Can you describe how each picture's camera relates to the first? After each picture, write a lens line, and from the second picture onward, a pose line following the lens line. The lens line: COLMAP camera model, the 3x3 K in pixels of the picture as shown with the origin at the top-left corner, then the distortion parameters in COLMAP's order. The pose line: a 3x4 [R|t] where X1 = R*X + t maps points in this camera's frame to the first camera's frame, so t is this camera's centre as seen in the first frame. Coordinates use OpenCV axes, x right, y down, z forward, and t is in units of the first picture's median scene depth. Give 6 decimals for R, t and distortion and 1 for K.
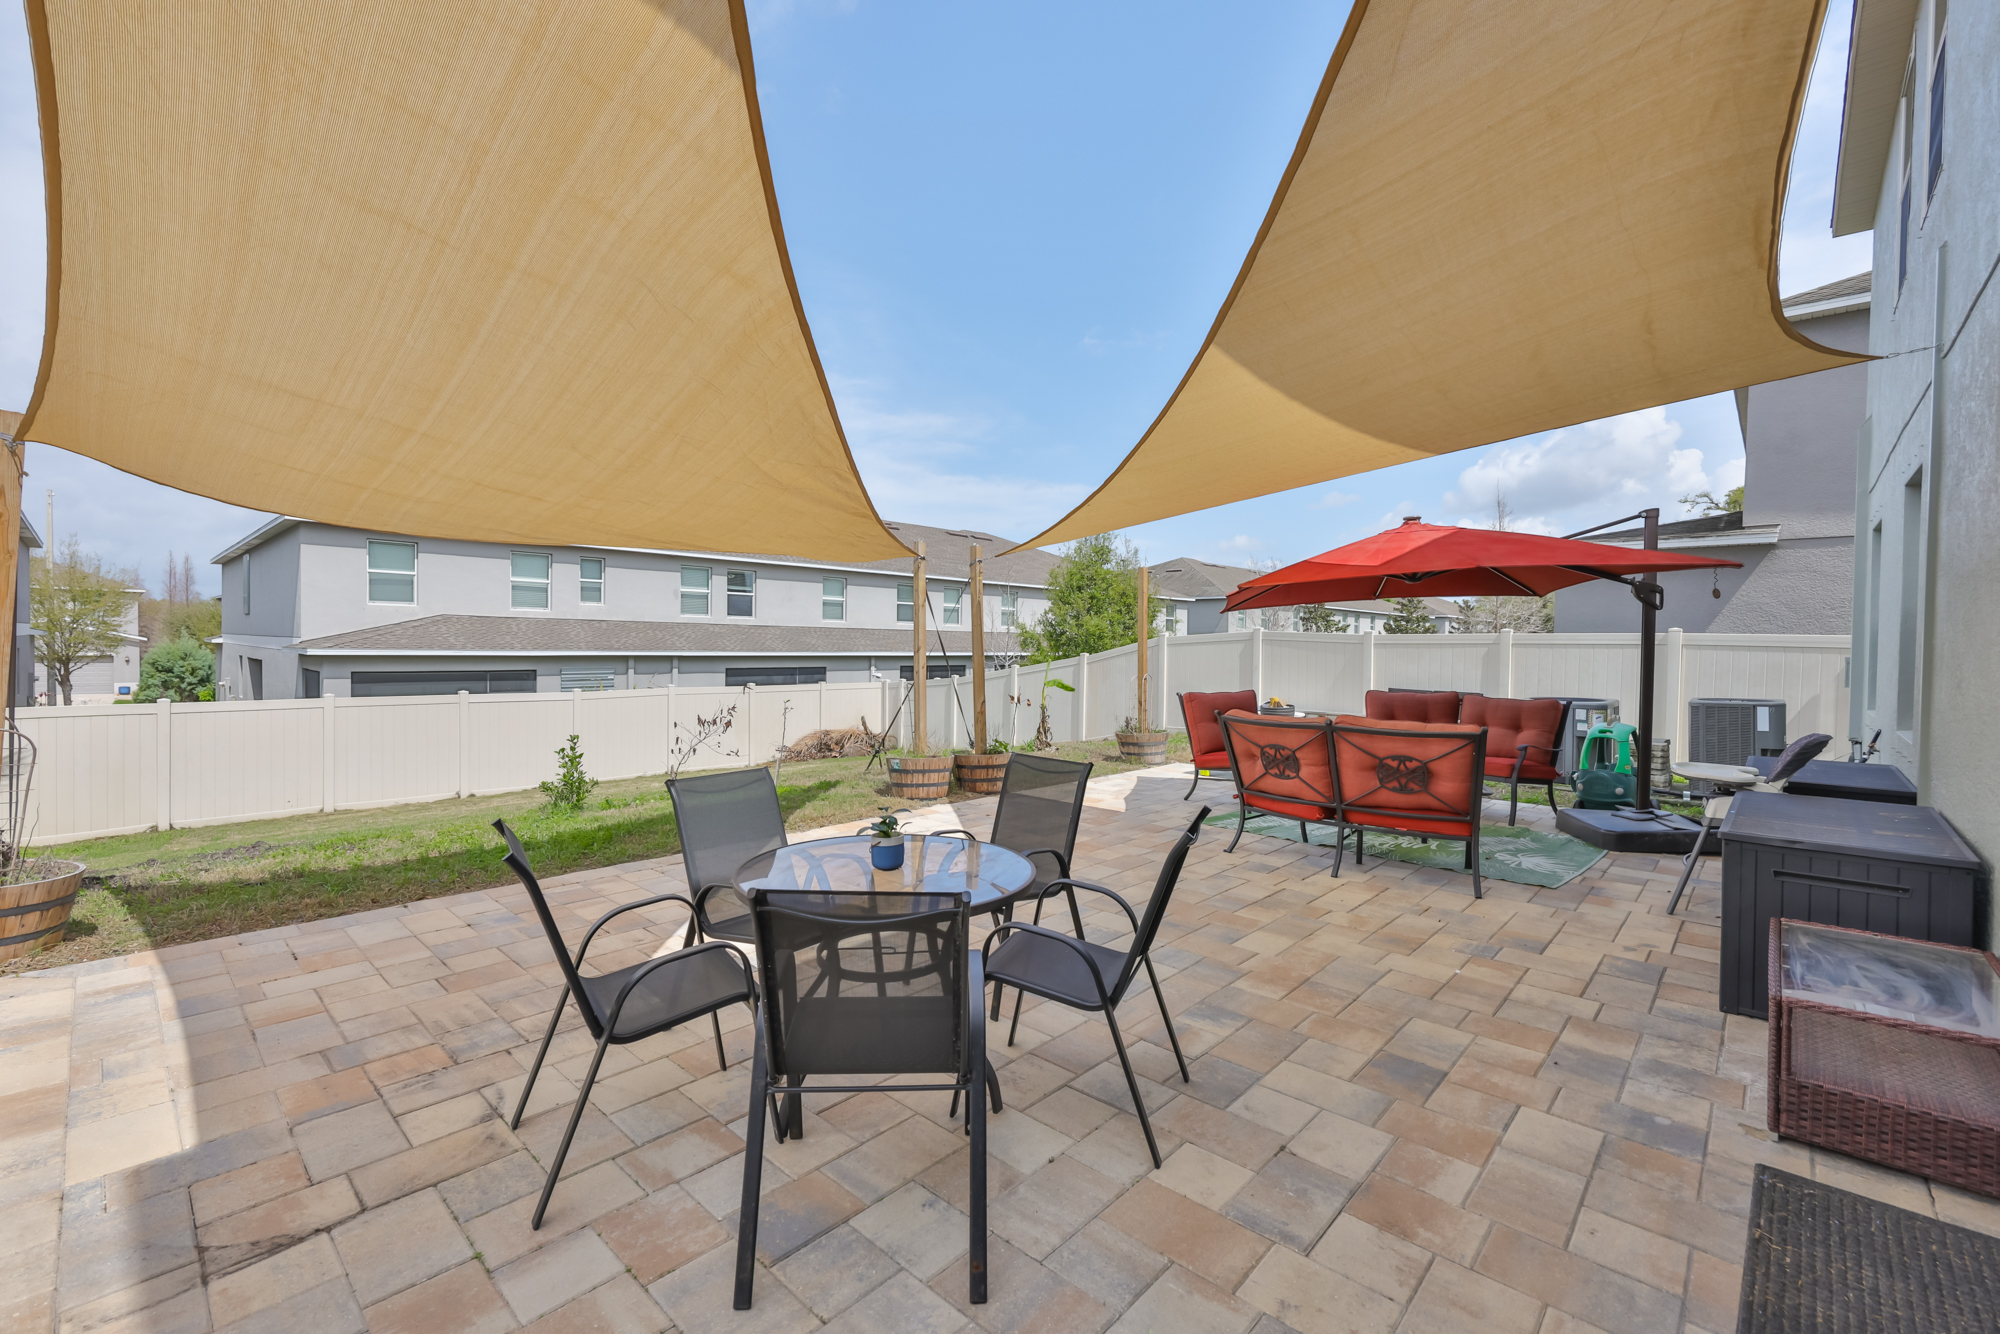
lens RADIAL K [[862.2, 0, 998.8], [0, 862.2, 669.9], [0, 0, 1]] dist [0.001567, -0.000423]
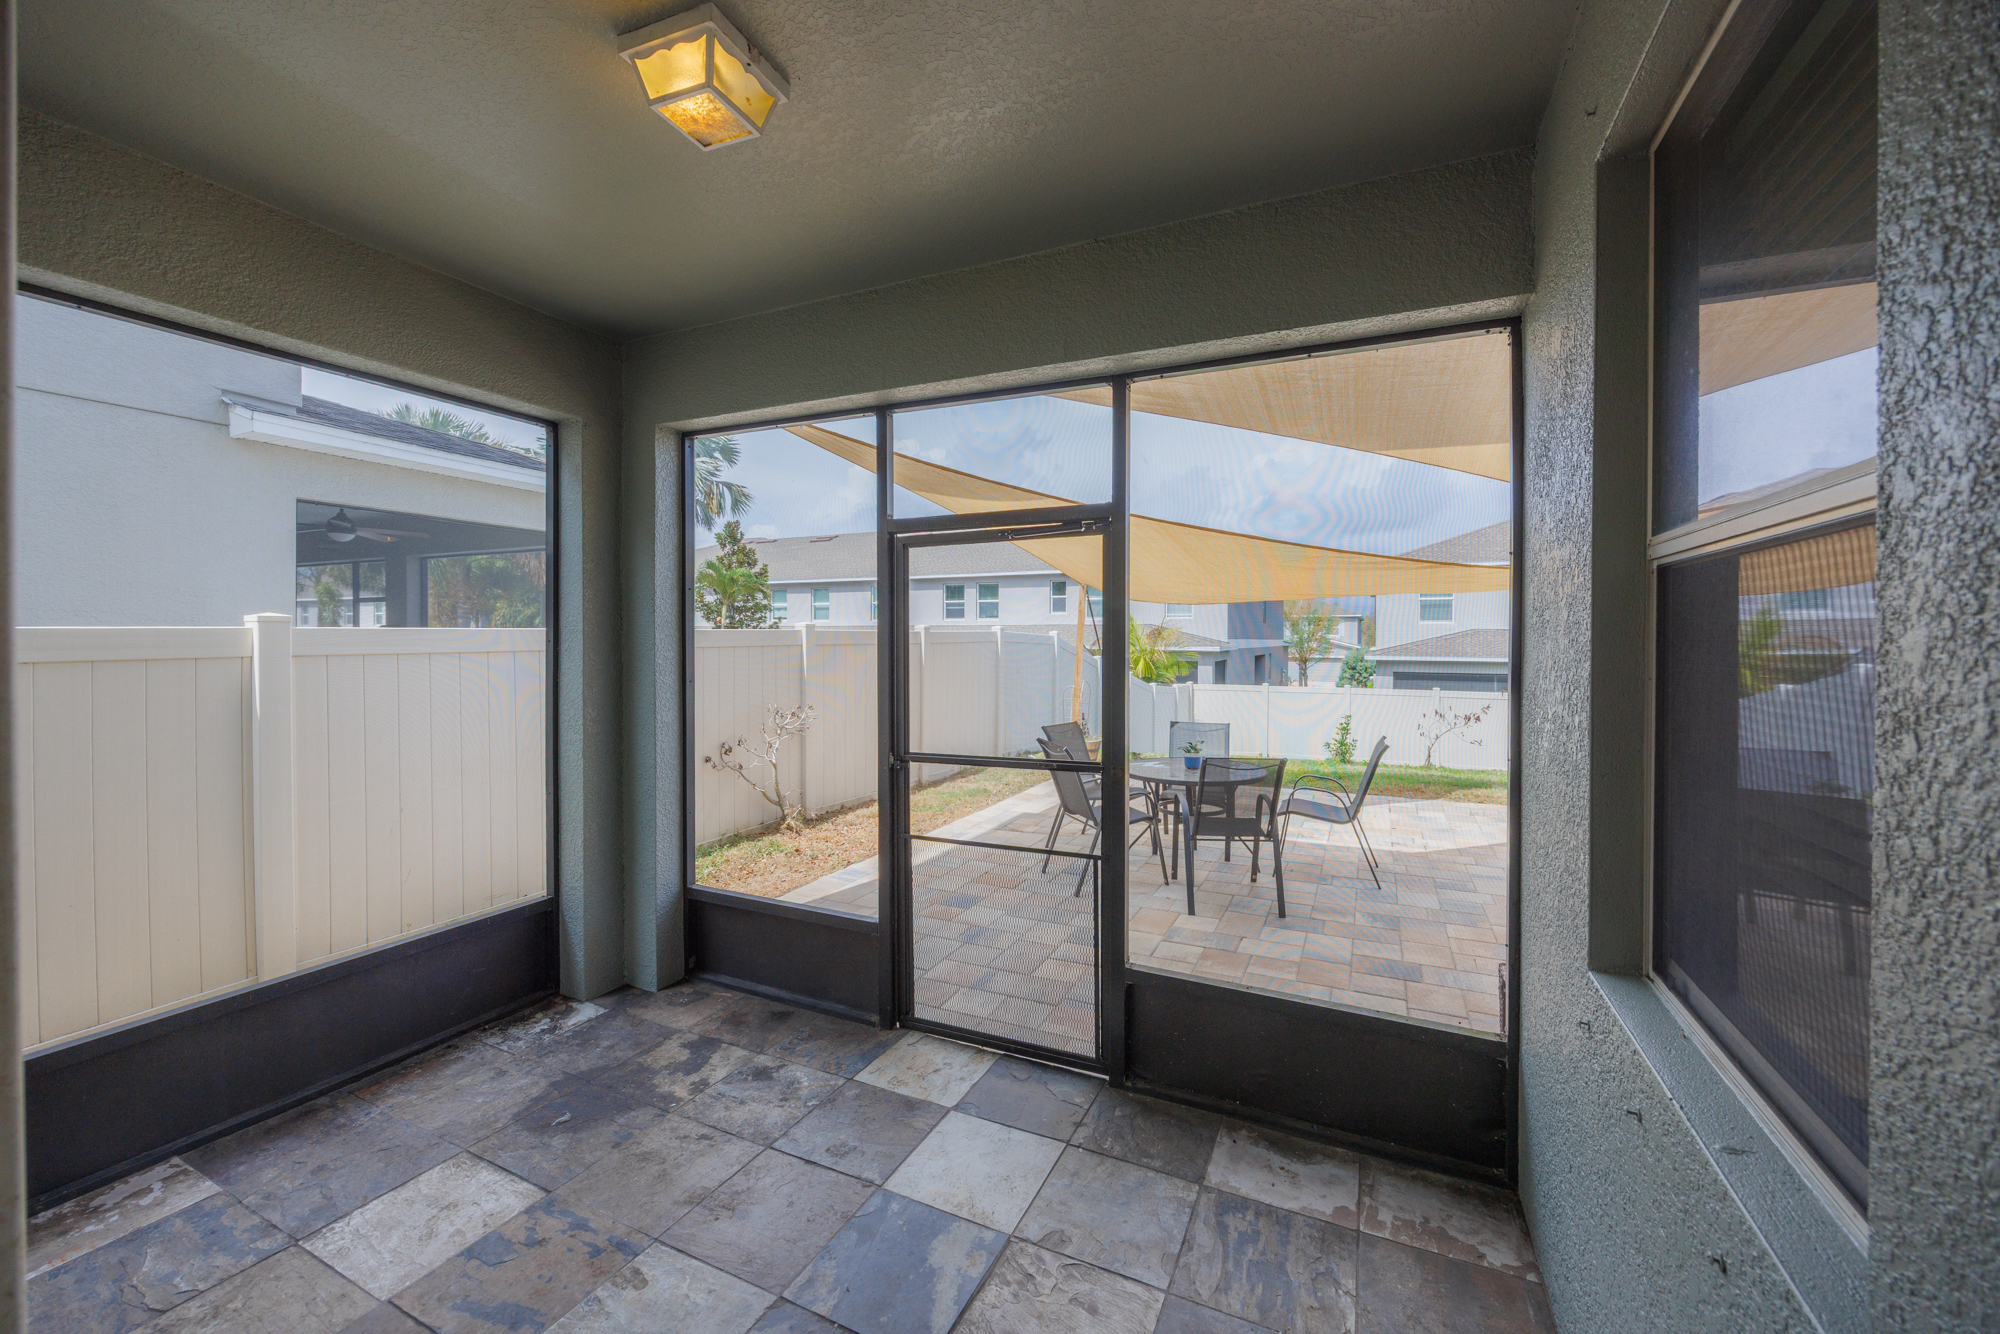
lens RADIAL K [[784.8, 0, 1008.0], [0, 784.8, 657.8], [0, 0, 1]] dist [-0.000852, -0.000015]
pose [[0.297660, 0.009417, -0.954626, 1.375878], [-0.027770, 0.999614, 0.001202, -0.018586], [0.954268, 0.026152, 0.297806, 0.010379]]
